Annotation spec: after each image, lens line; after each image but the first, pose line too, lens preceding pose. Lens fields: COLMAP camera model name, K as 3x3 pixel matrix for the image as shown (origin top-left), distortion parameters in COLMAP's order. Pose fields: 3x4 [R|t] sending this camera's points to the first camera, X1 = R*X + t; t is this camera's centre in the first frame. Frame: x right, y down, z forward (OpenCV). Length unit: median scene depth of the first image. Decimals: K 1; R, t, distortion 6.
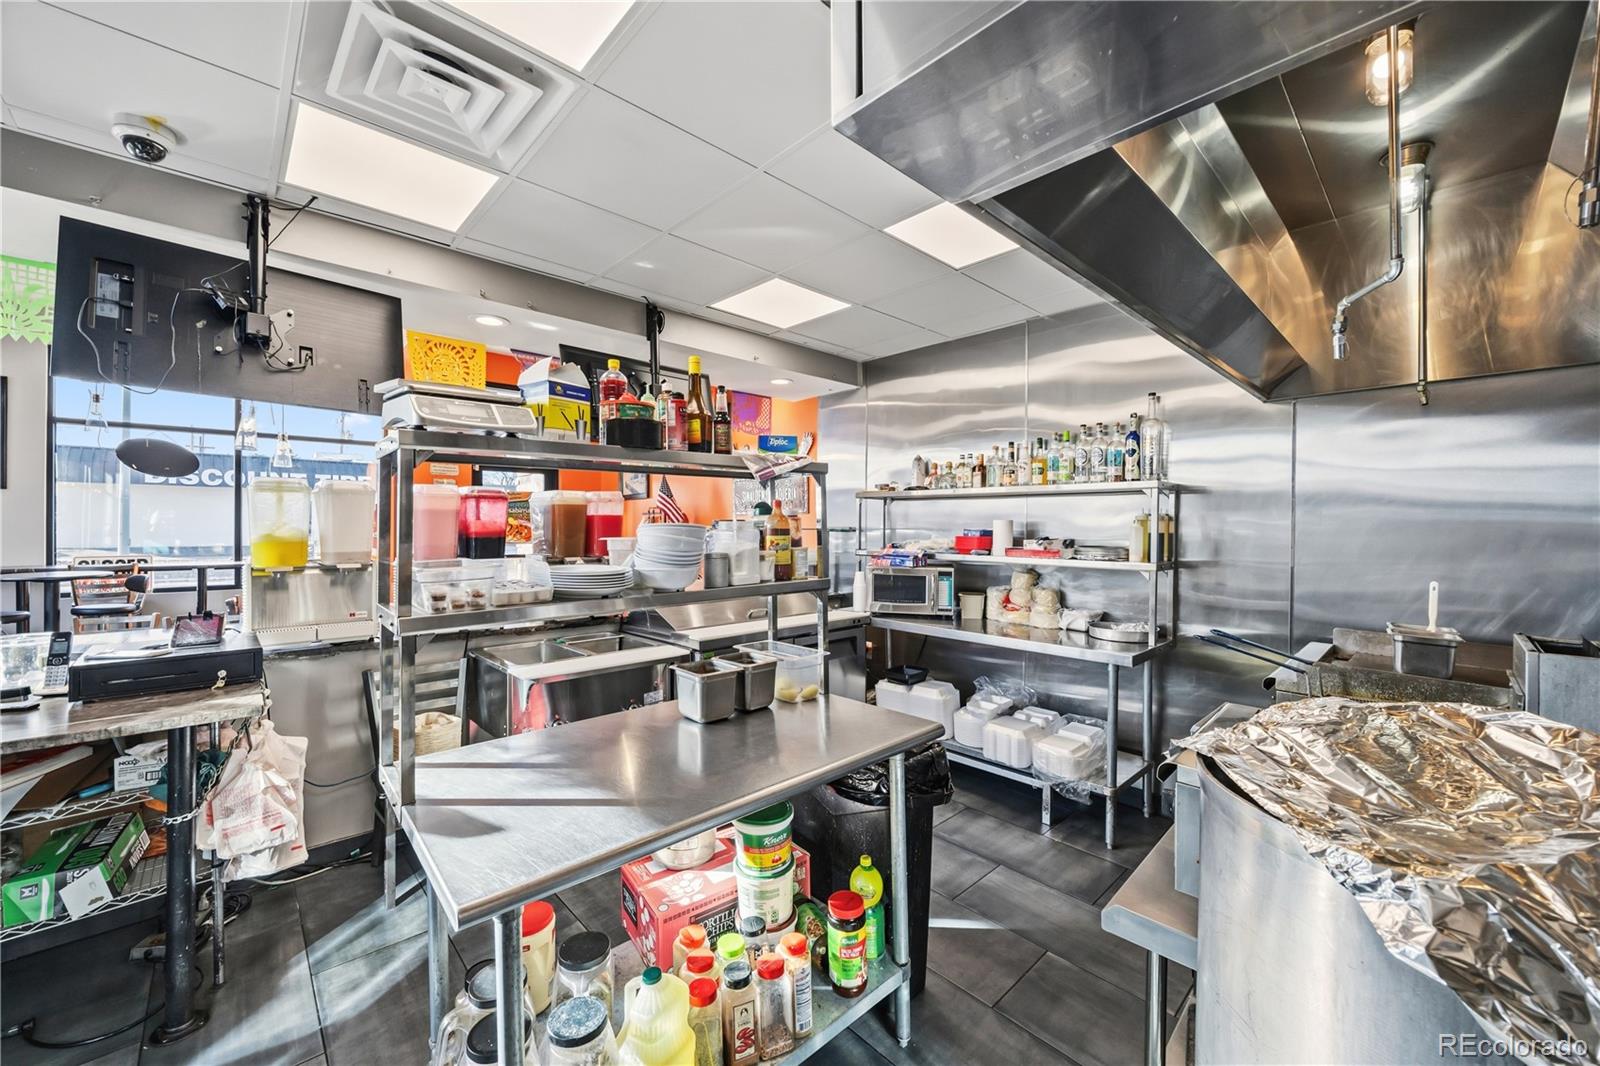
lens RADIAL K [[612.5, 0, 787.7], [0, 612.5, 526.6], [0, 0, 1]] dist [0.003383, 0.000164]
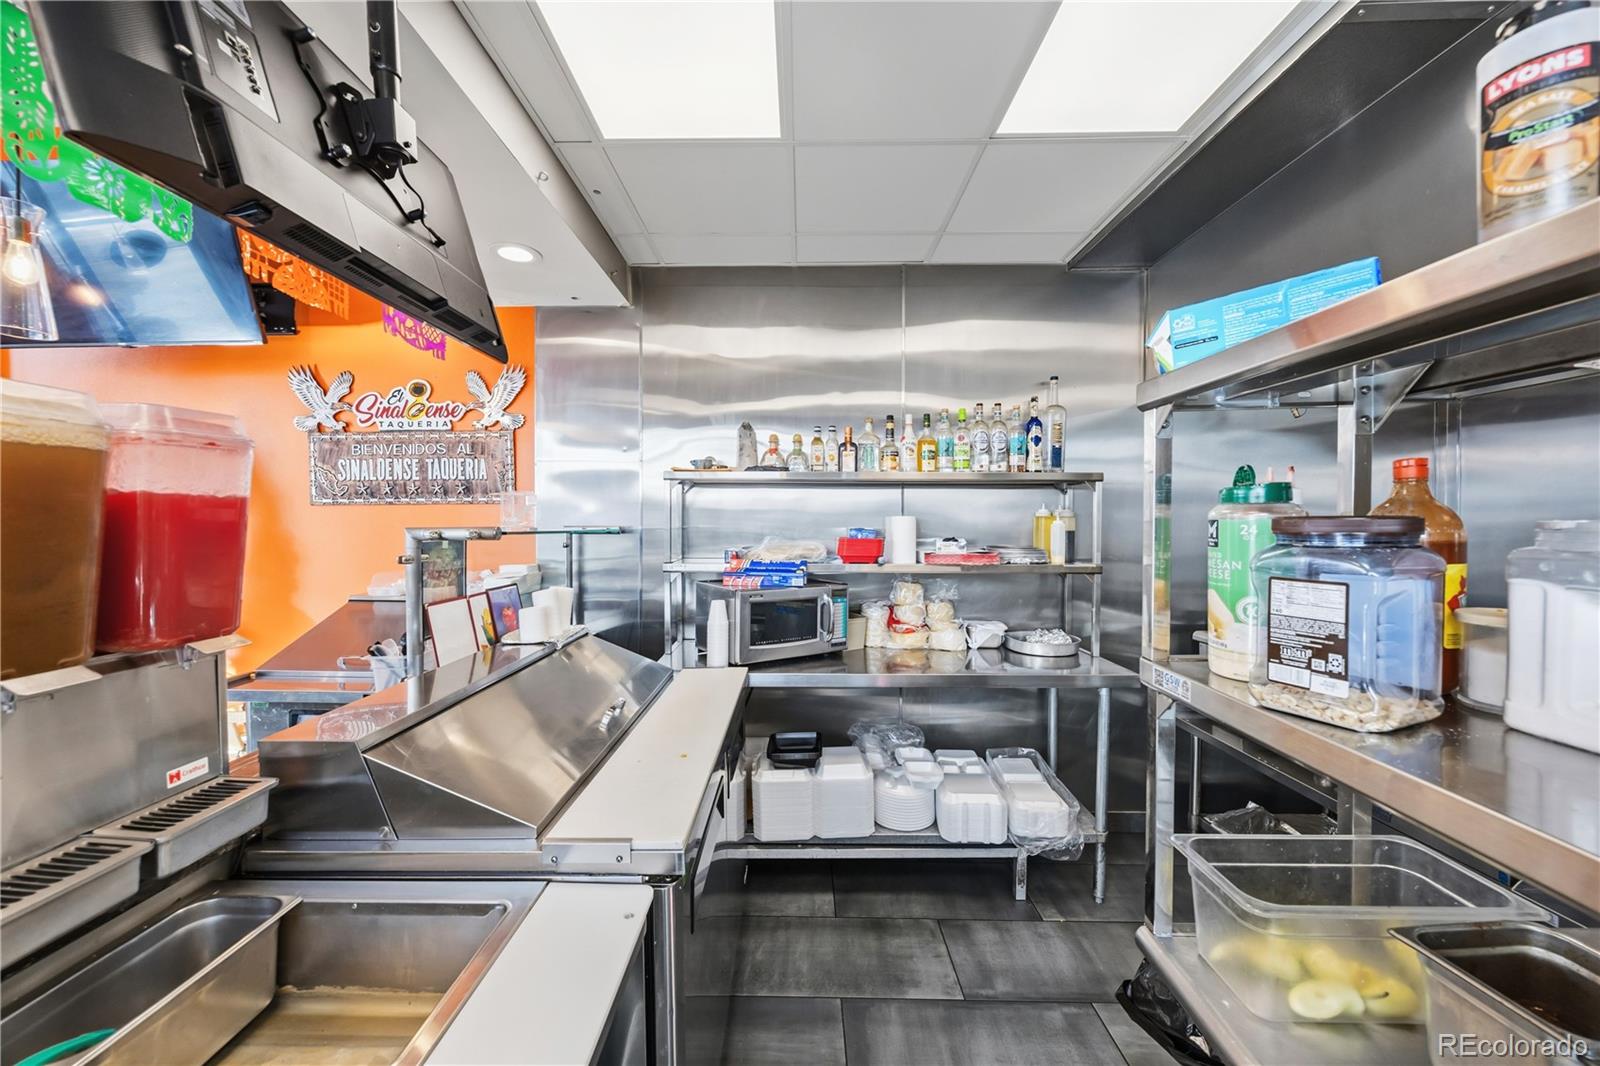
lens RADIAL K [[612.5, 0, 794.9], [0, 612.5, 535.0], [0, 0, 1]] dist [0.003383, 0.000164]
pose [[0.690970, -0.019191, 0.722629, -0.292418], [0.005081, 0.999752, 0.021693, -0.004527], [-0.722866, -0.011318, 0.690896, 0.570090]]
